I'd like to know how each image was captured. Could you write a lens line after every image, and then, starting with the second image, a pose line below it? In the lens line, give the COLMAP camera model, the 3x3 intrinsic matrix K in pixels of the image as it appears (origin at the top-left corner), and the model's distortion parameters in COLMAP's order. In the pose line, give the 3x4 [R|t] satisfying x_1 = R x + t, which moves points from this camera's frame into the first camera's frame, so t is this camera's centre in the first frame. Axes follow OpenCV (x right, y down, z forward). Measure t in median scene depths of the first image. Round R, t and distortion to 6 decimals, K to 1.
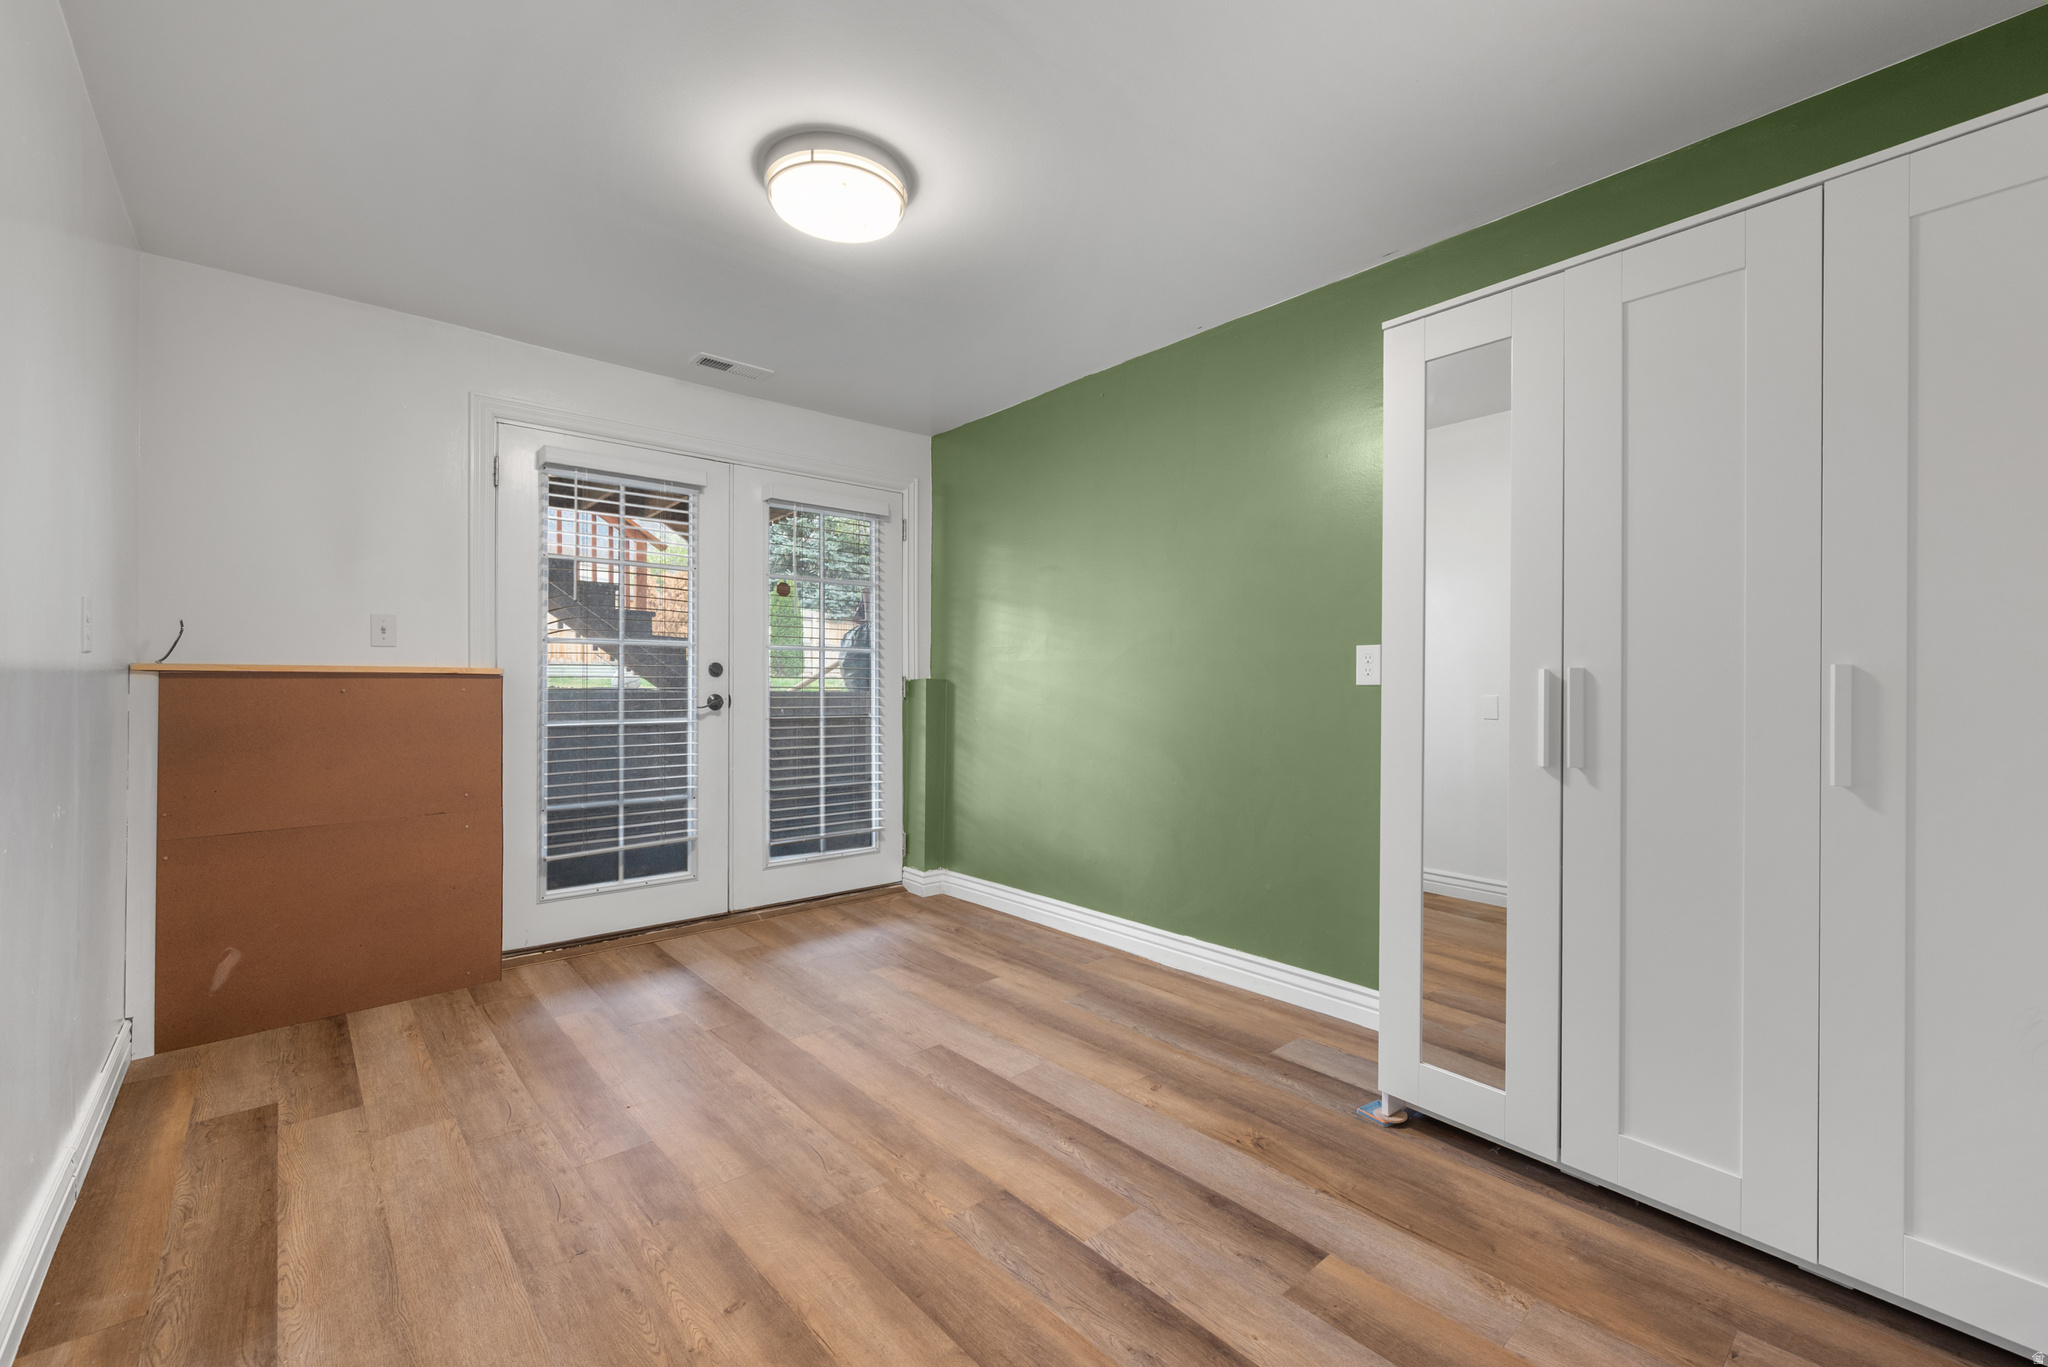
lens RADIAL K [[872.4, 0, 1037.6], [0, 872.4, 686.2], [0, 0, 1]] dist [0.003612, 0.000241]
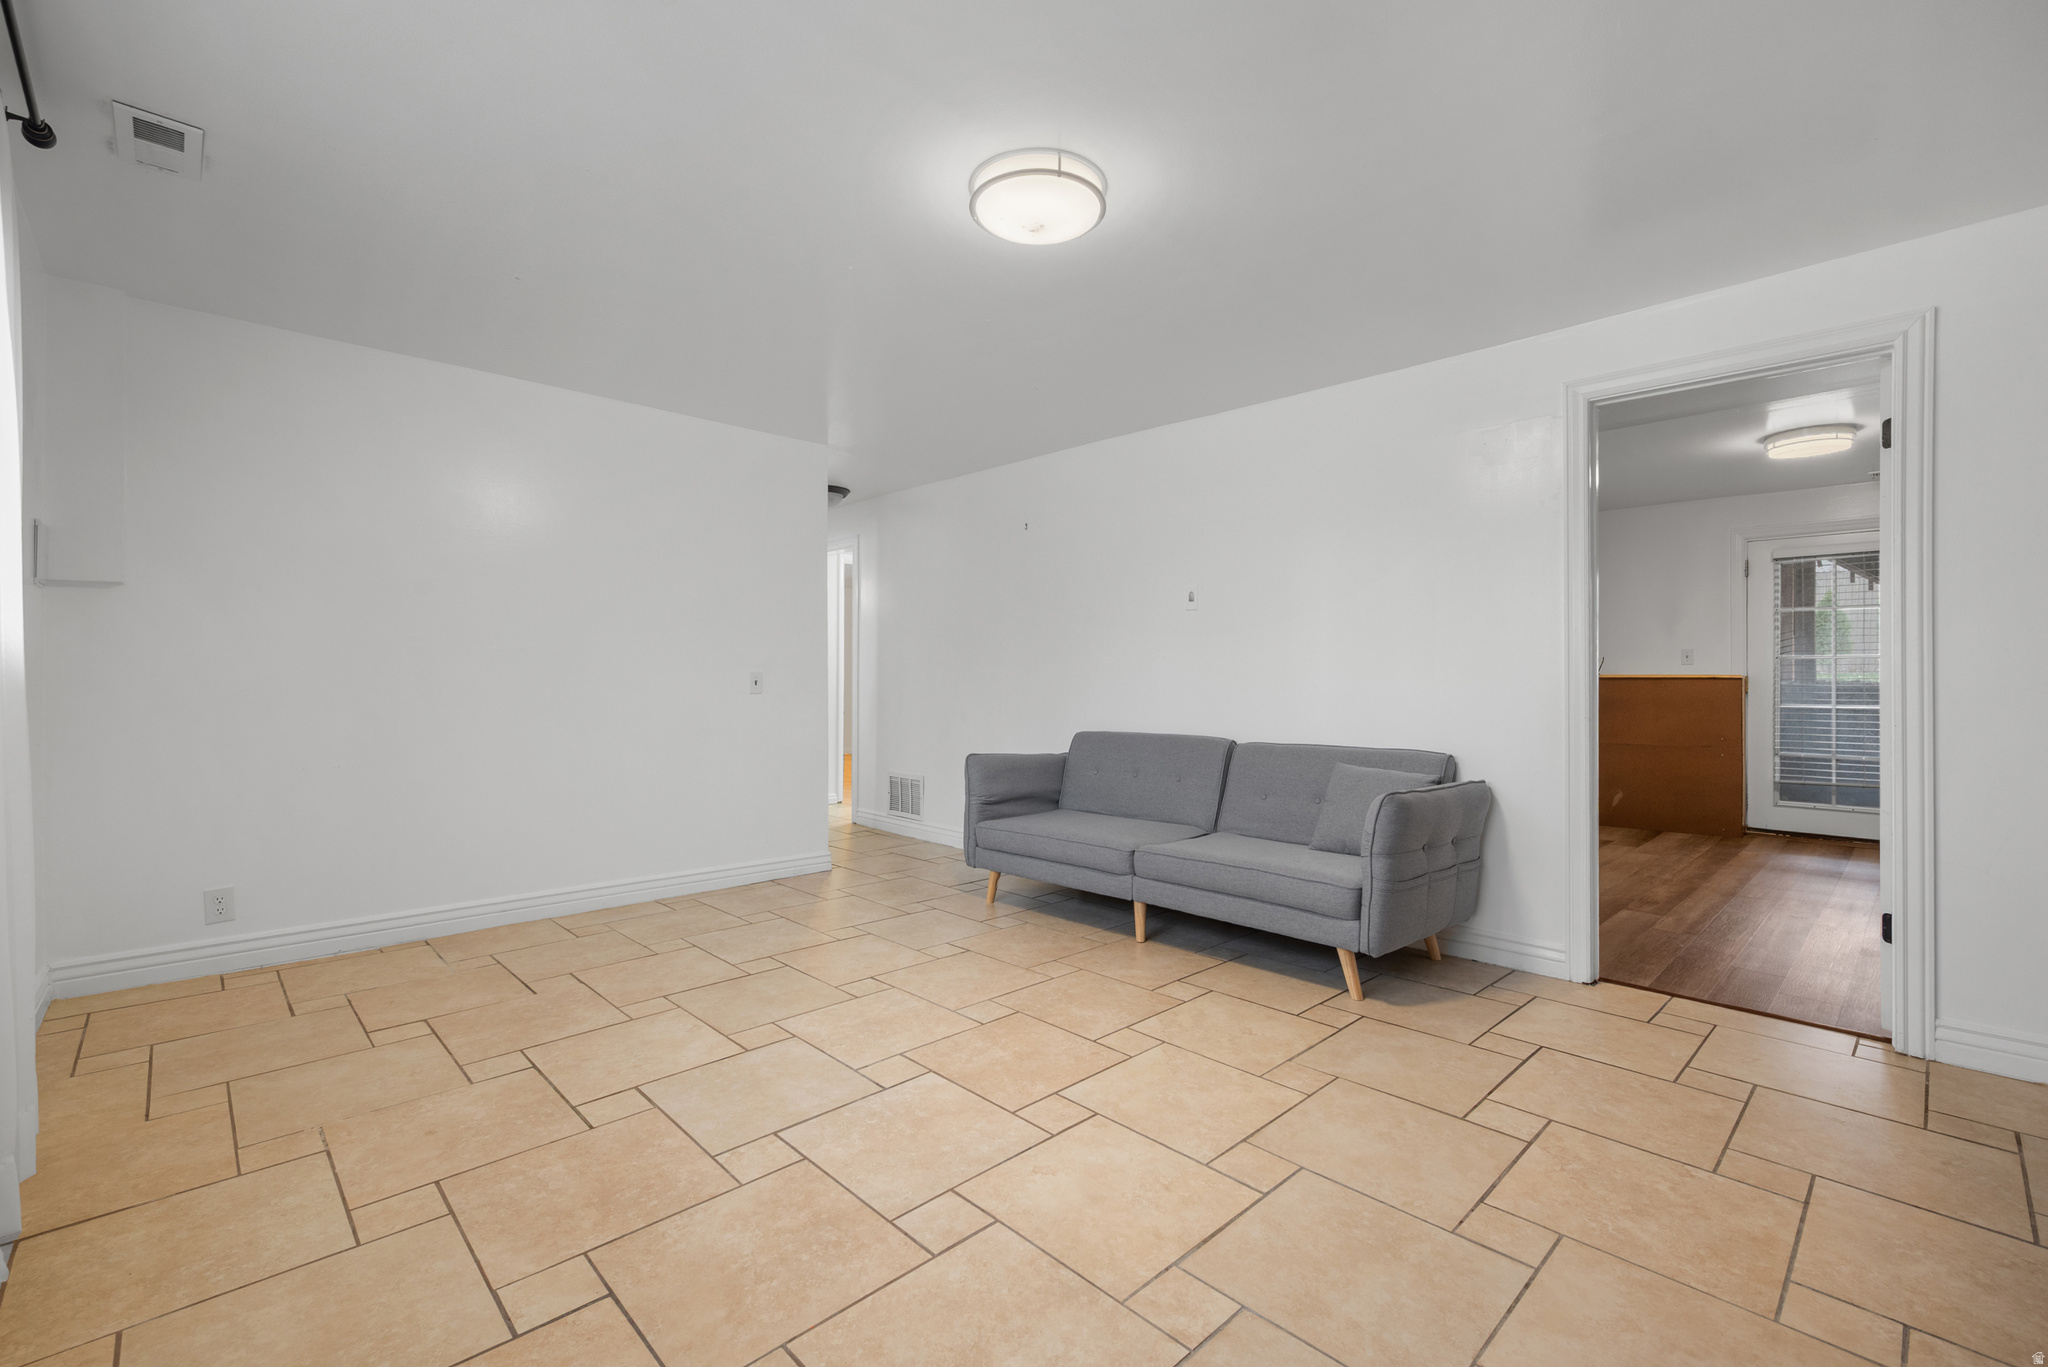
lens RADIAL K [[872.4, 0, 1038.4], [0, 872.4, 680.1], [0, 0, 1]] dist [0.003612, 0.000241]
pose [[0.042256, 0.004817, -0.999095, 1.109616], [-0.003891, 0.999982, 0.004657, -0.009979], [0.999099, 0.003691, 0.042274, -0.554701]]
